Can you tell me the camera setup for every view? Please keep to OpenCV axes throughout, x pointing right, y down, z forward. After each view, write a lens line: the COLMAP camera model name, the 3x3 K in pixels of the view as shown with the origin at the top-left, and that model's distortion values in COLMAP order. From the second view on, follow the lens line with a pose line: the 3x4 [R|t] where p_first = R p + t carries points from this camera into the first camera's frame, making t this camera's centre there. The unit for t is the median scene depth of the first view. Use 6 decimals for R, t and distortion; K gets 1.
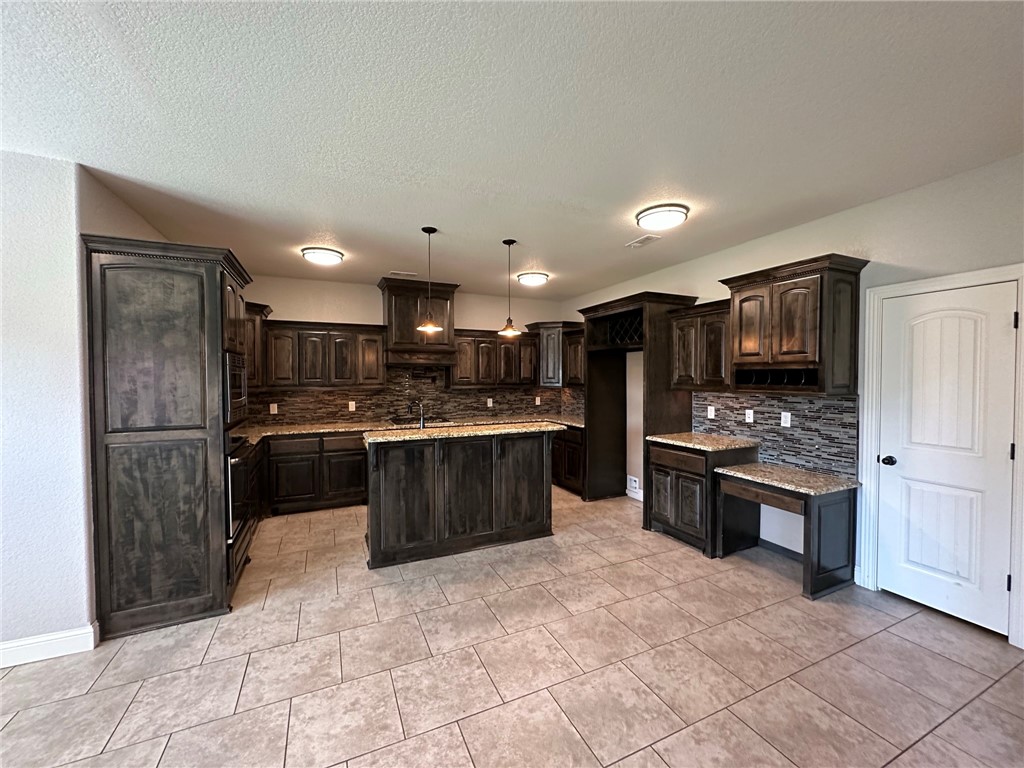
lens RADIAL K [[409.4, 0, 511.9], [0, 409.4, 385.3], [0, 0, 1]] dist [-0.003049, 0.000436]
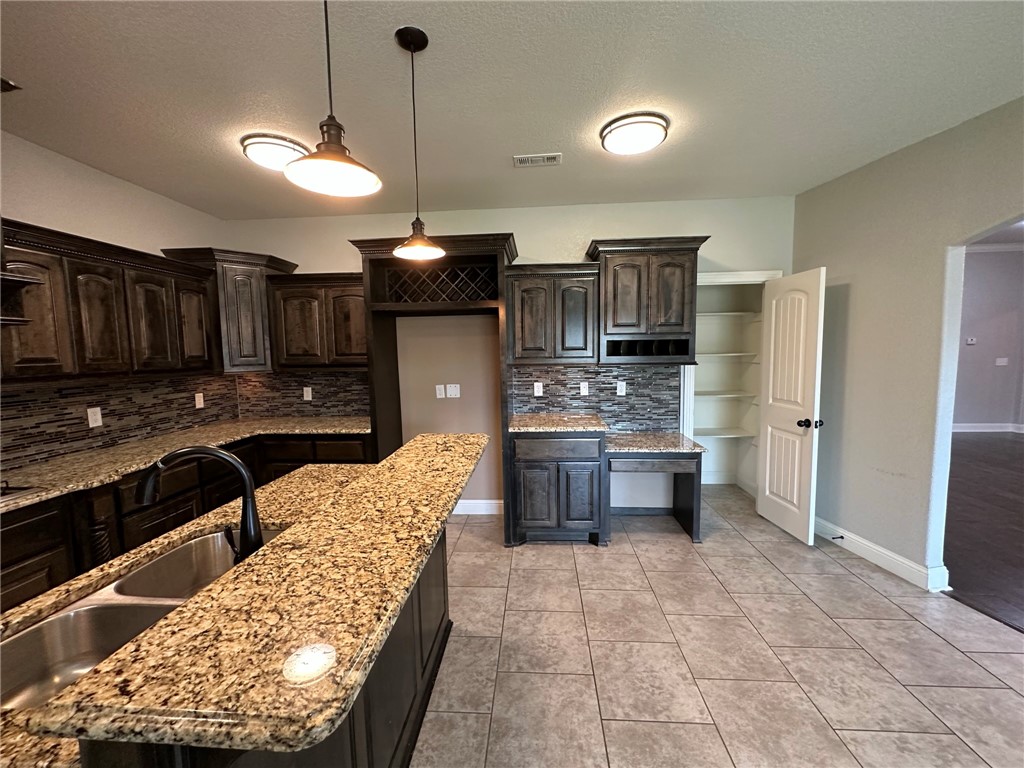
lens RADIAL K [[409.4, 0, 511.1], [0, 409.4, 384.6], [0, 0, 1]] dist [-0.003049, 0.000436]
pose [[0.476357, -0.082048, 0.875416, -0.394204], [0.034605, 0.996615, 0.074576, -0.015415], [-0.878571, -0.005231, 0.477583, 0.754802]]
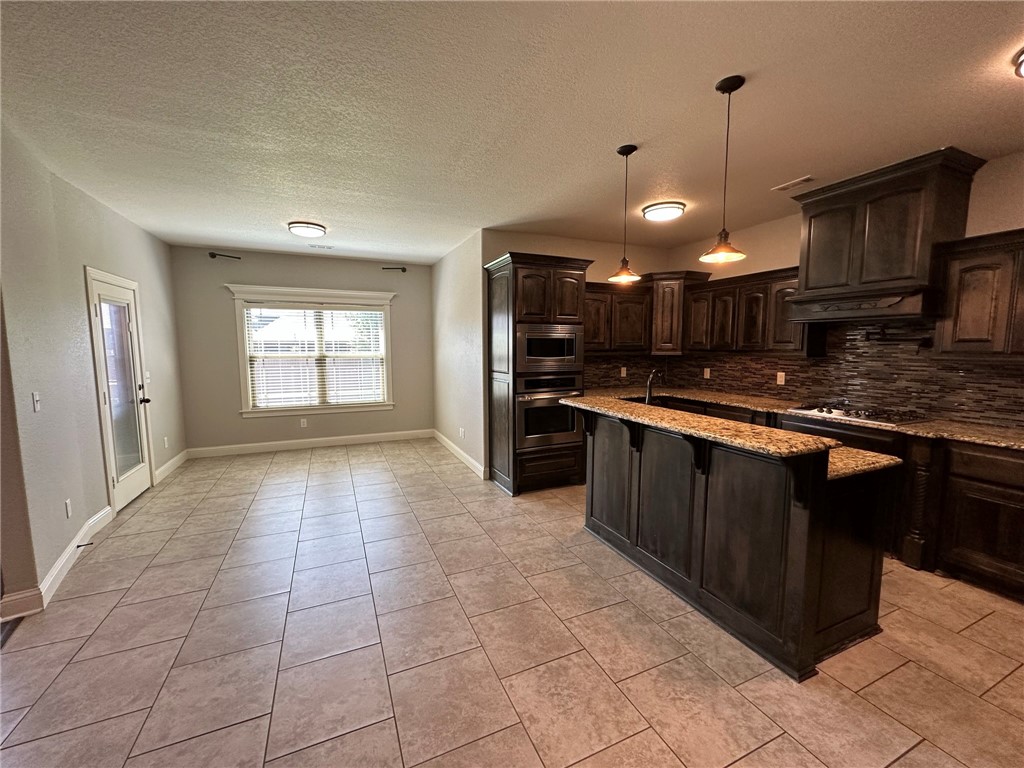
lens RADIAL K [[409.4, 0, 510.5], [0, 409.4, 384.8], [0, 0, 1]] dist [-0.003049, 0.000436]
pose [[-0.013453, 0.099228, -0.994974, 0.614670], [-0.019159, 0.994856, 0.099475, -0.006957], [0.999726, 0.020400, -0.011482, 0.784214]]
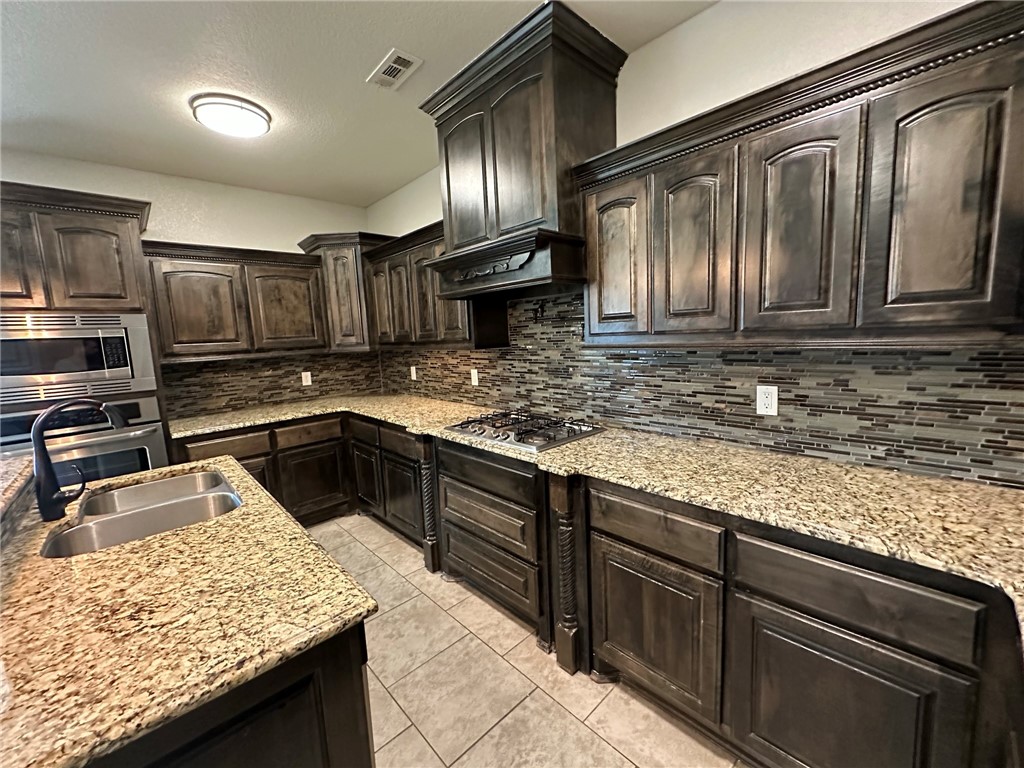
lens RADIAL K [[409.4, 0, 510.3], [0, 409.4, 384.8], [0, 0, 1]] dist [-0.003049, 0.000436]
pose [[0.320913, 0.106733, -0.941076, 0.268094], [0.027537, 0.992158, 0.121917, -0.011583], [0.946708, -0.065039, 0.315457, 1.366391]]
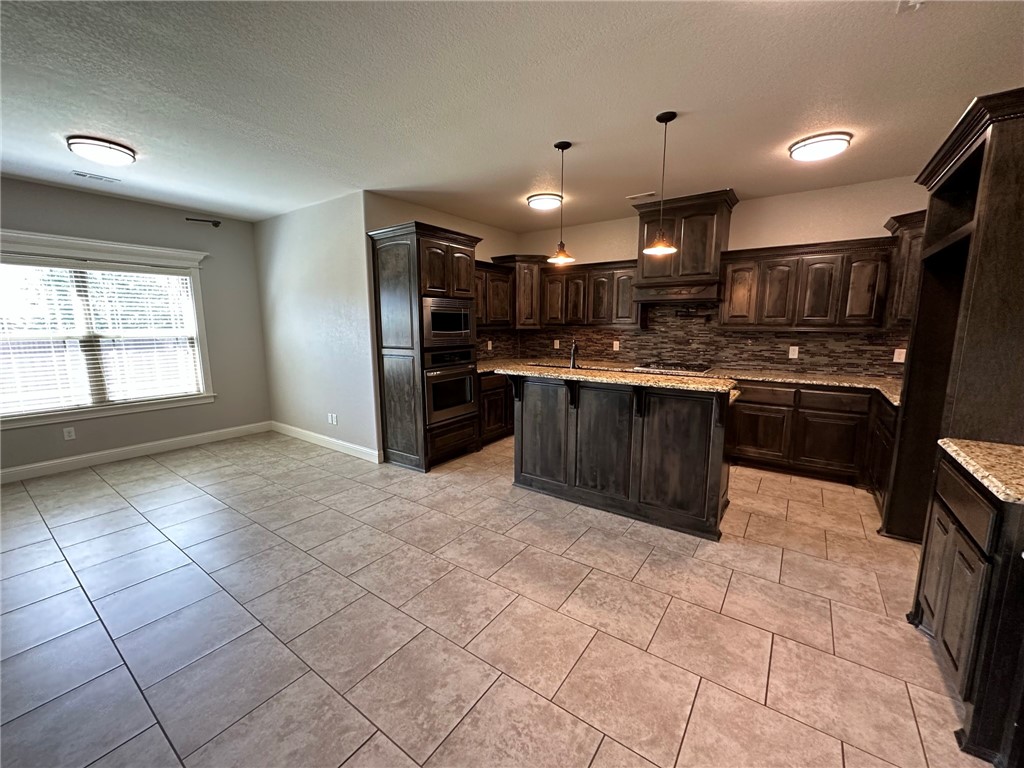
lens RADIAL K [[409.4, 0, 510.0], [0, 409.4, 384.4], [0, 0, 1]] dist [-0.003049, 0.000436]
pose [[0.496120, 0.131063, -0.858305, 0.565860], [-0.016519, 0.989787, 0.141592, 0.010028], [0.868097, -0.056068, 0.493218, 0.425785]]
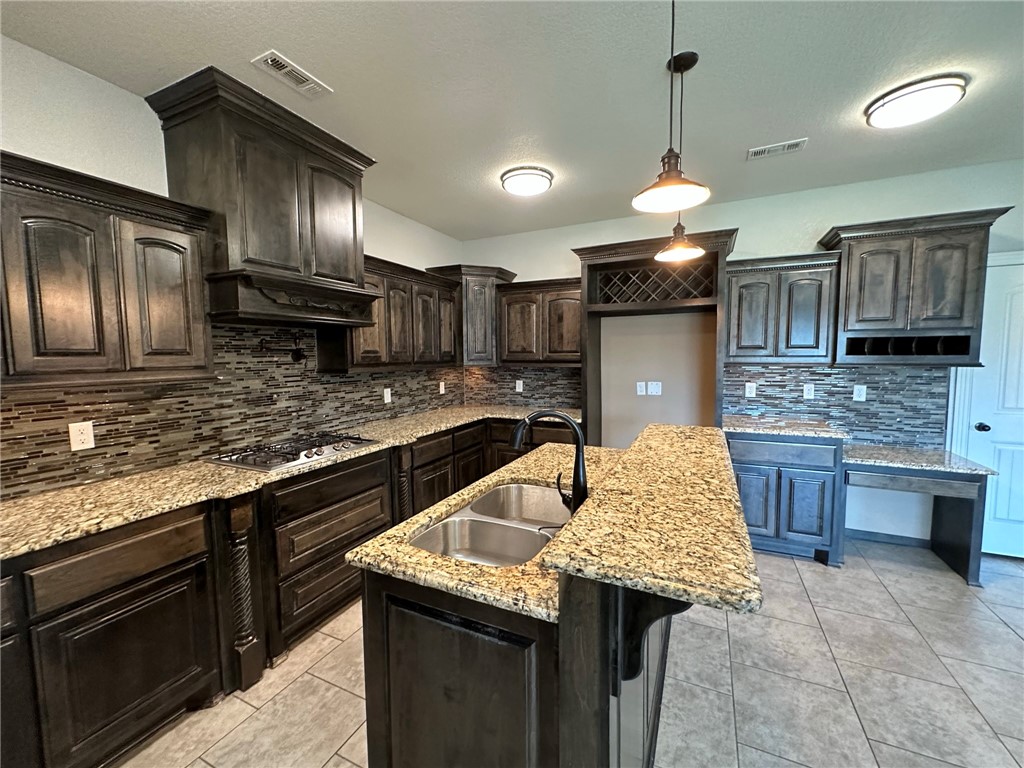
lens RADIAL K [[409.4, 0, 511.8], [0, 409.4, 384.5], [0, 0, 1]] dist [-0.003049, 0.000436]
pose [[0.764849, -0.052977, 0.642028, -0.525959], [0.020933, 0.998130, 0.057423, -0.005312], [-0.643869, -0.030480, 0.764528, 0.811305]]
